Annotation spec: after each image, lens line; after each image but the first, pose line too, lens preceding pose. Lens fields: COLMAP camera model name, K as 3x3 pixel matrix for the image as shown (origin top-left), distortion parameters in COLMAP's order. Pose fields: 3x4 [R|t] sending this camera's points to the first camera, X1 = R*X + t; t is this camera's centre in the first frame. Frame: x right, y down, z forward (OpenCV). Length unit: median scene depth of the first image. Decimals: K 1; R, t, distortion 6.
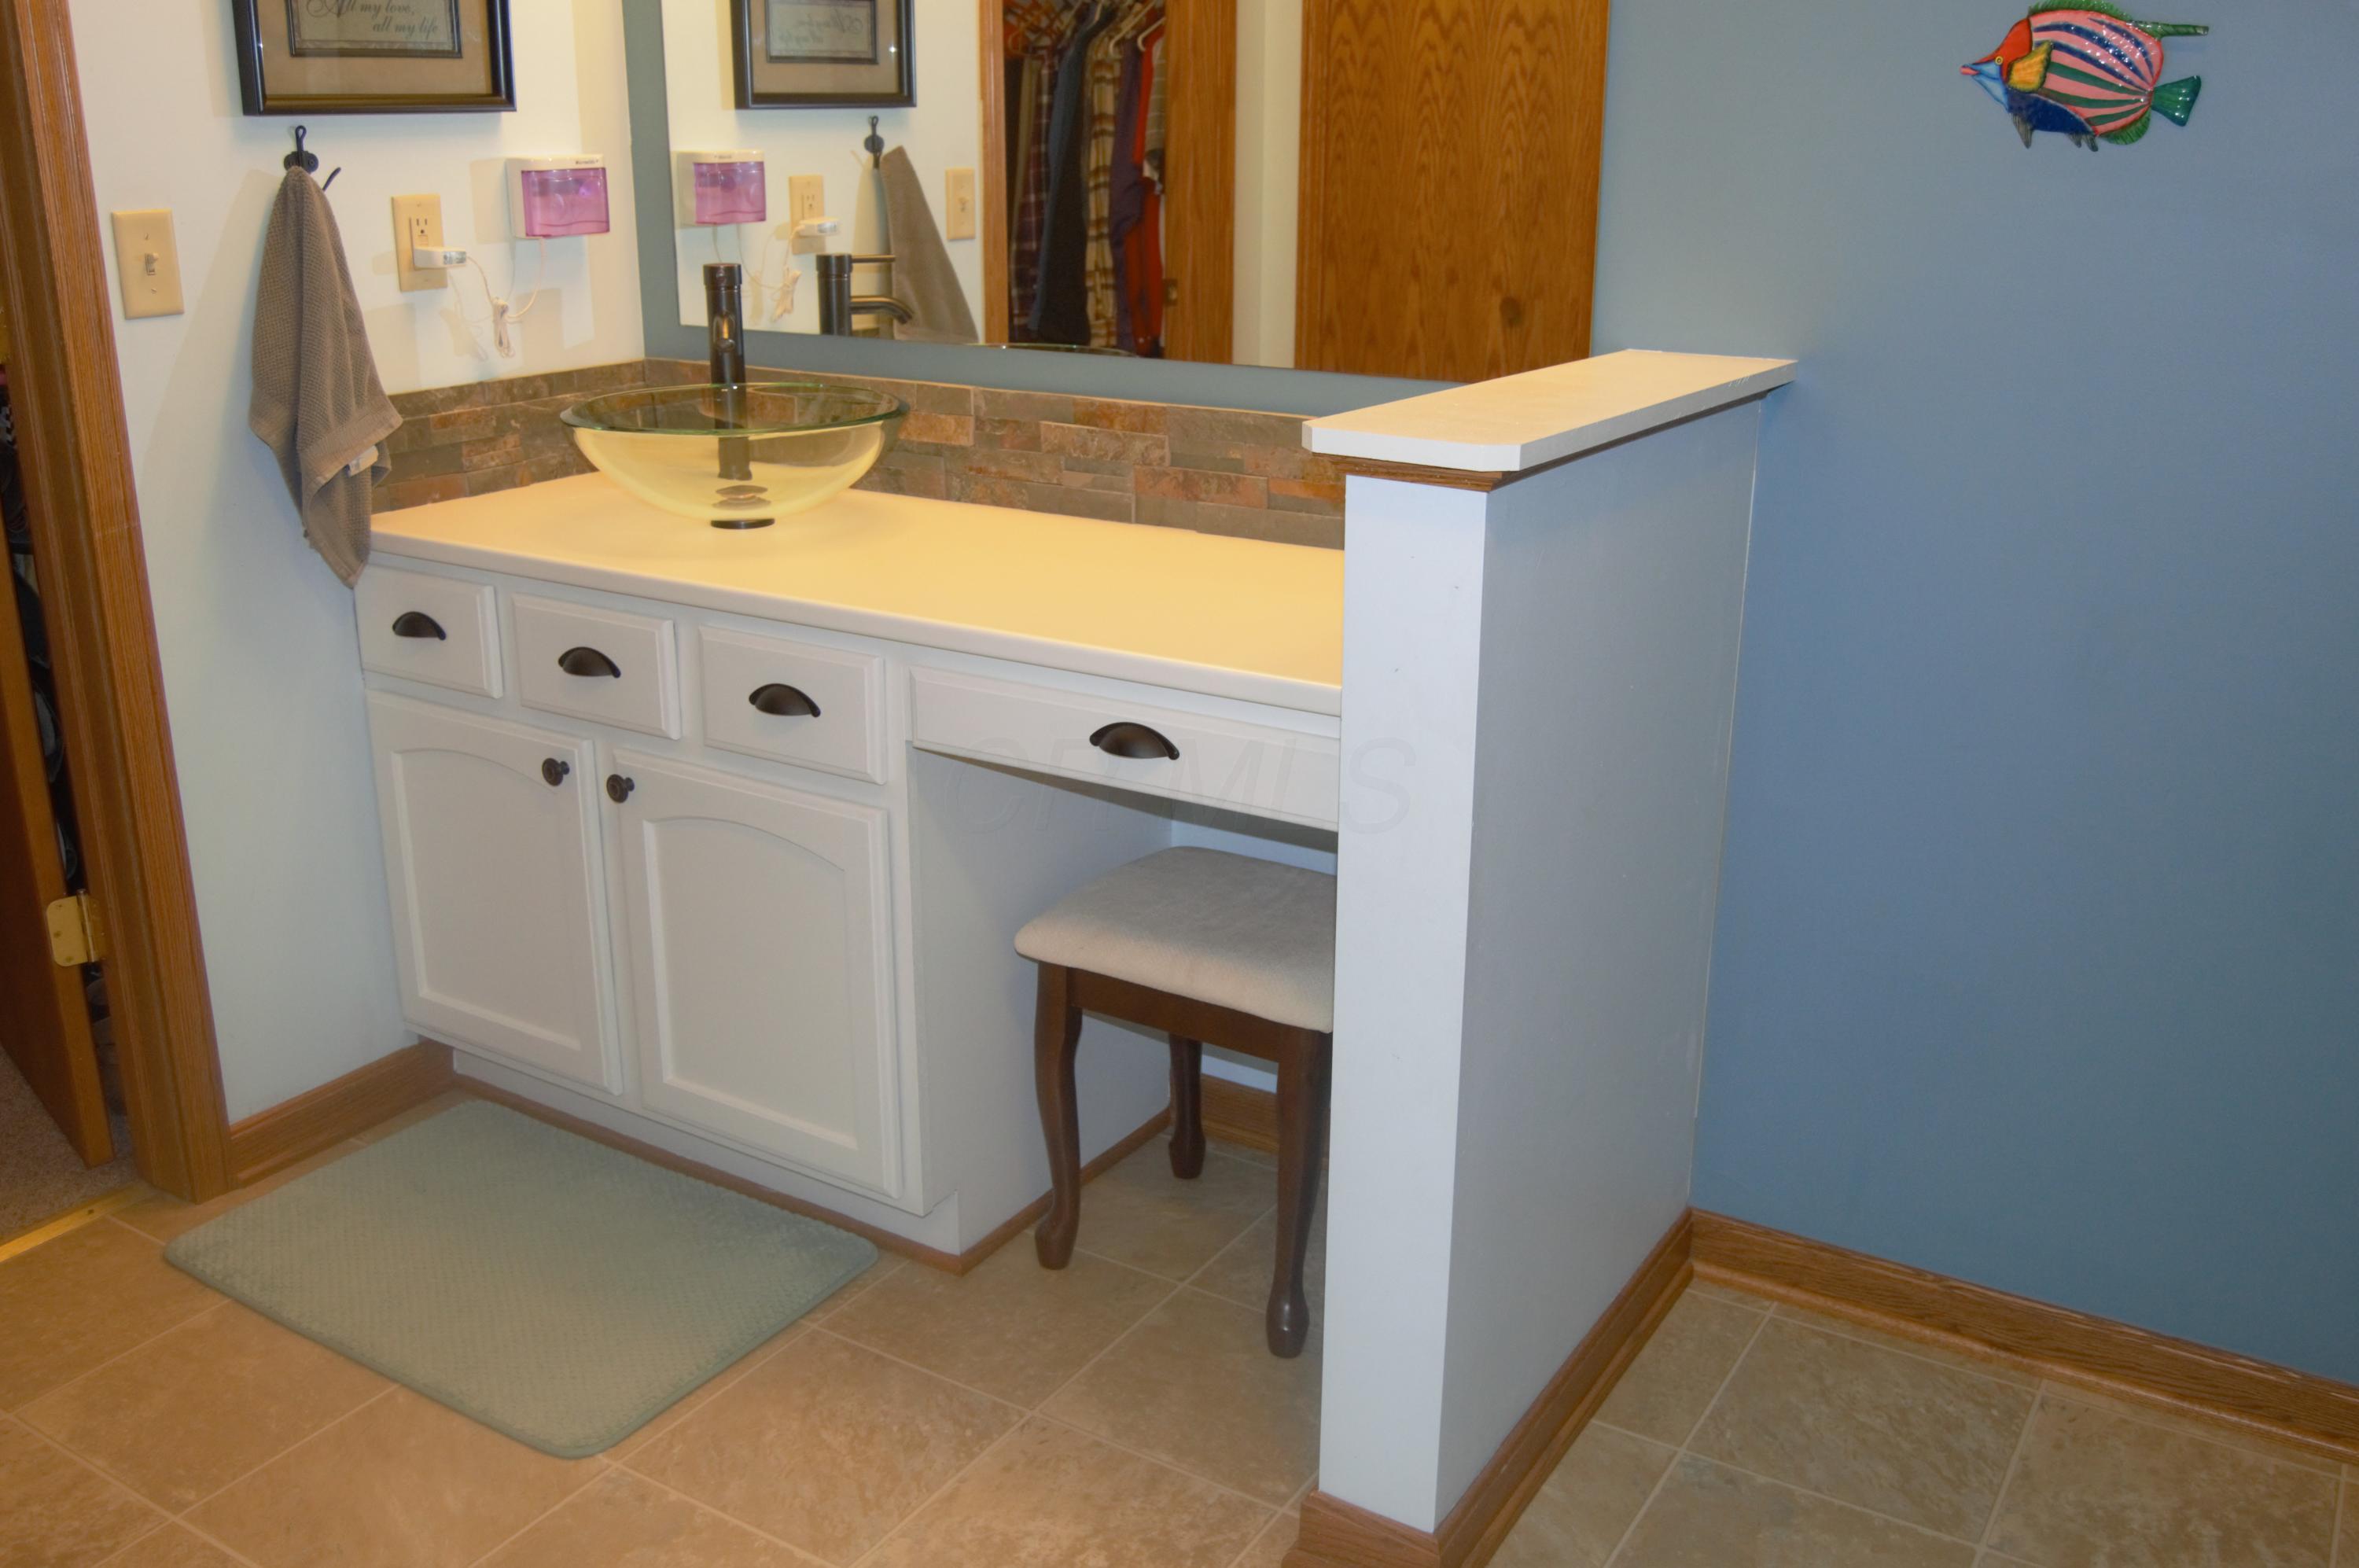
lens RADIAL K [[2067.4, 0, 1178.5], [0, 2067.4, 768.5], [0, 0, 1]] dist [-0.074384, 0.012029]
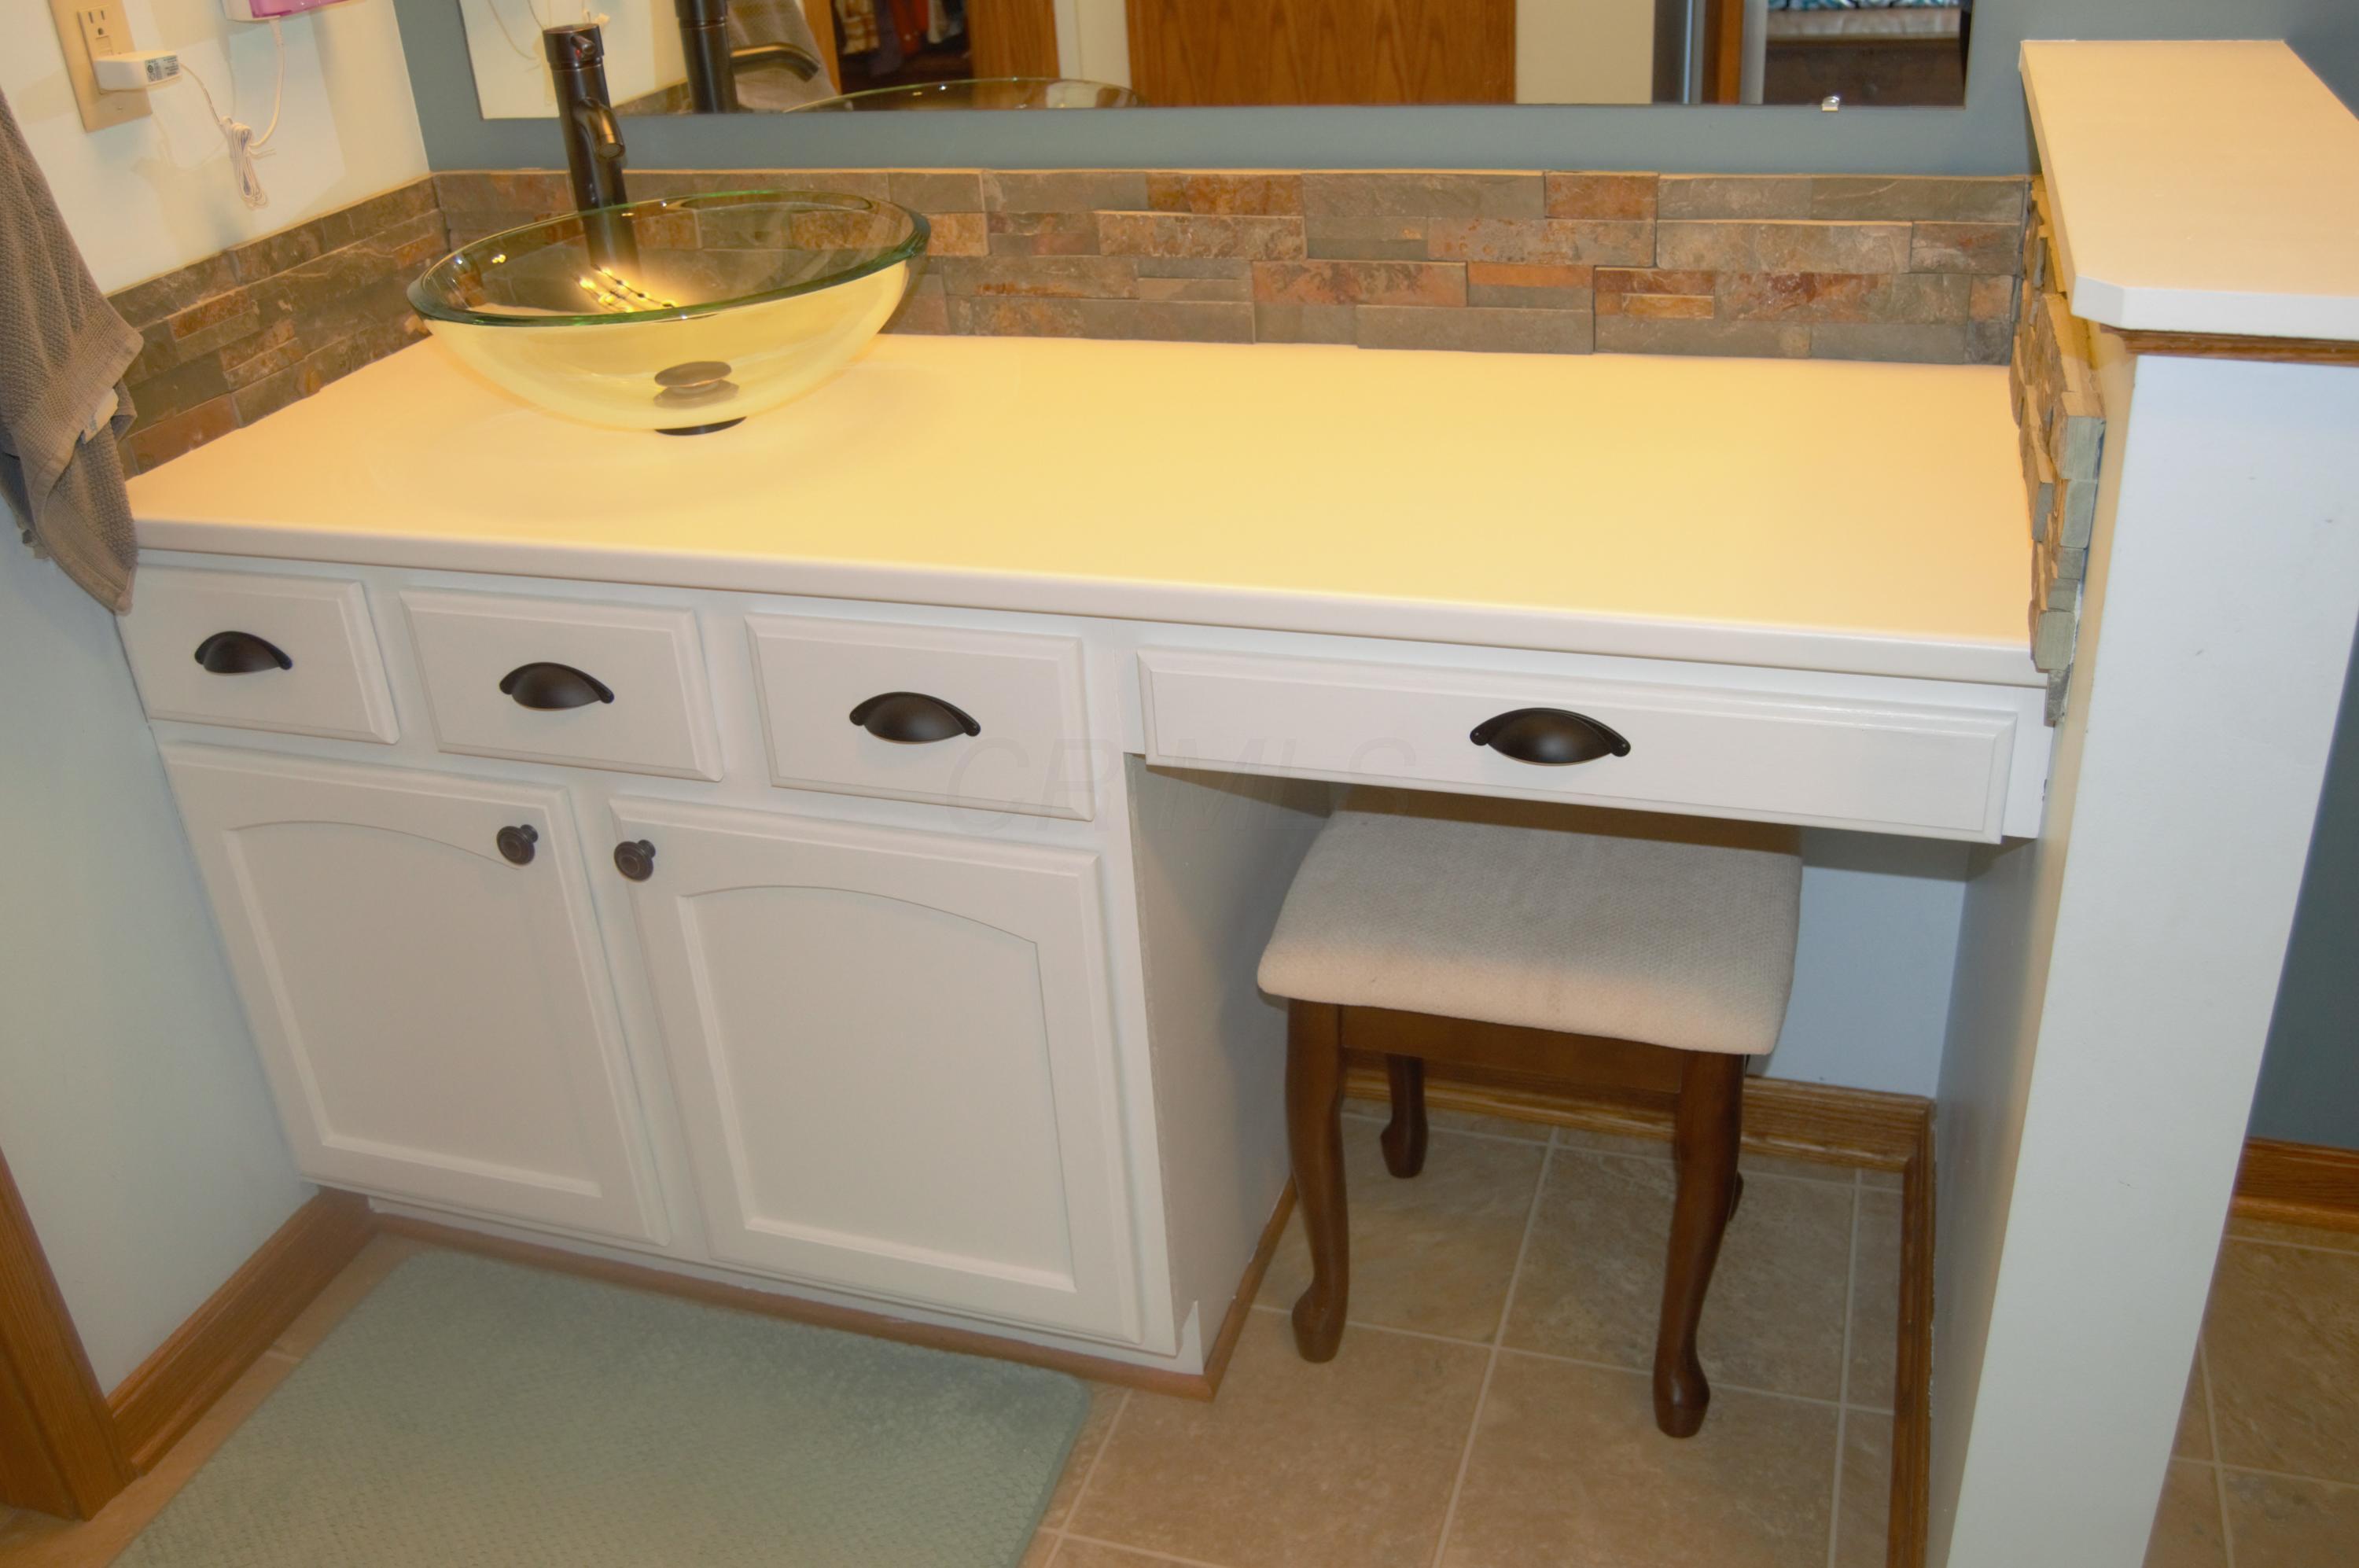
lens RADIAL K [[2067.4, 0, 1178.5], [0, 2067.4, 768.5], [0, 0, 1]] dist [-0.074384, 0.012029]
pose [[0.969029, -0.170886, 0.178270, -0.198934], [0.138754, 0.973947, 0.179374, -0.106743], [-0.204278, -0.149083, 0.967494, 0.294898]]
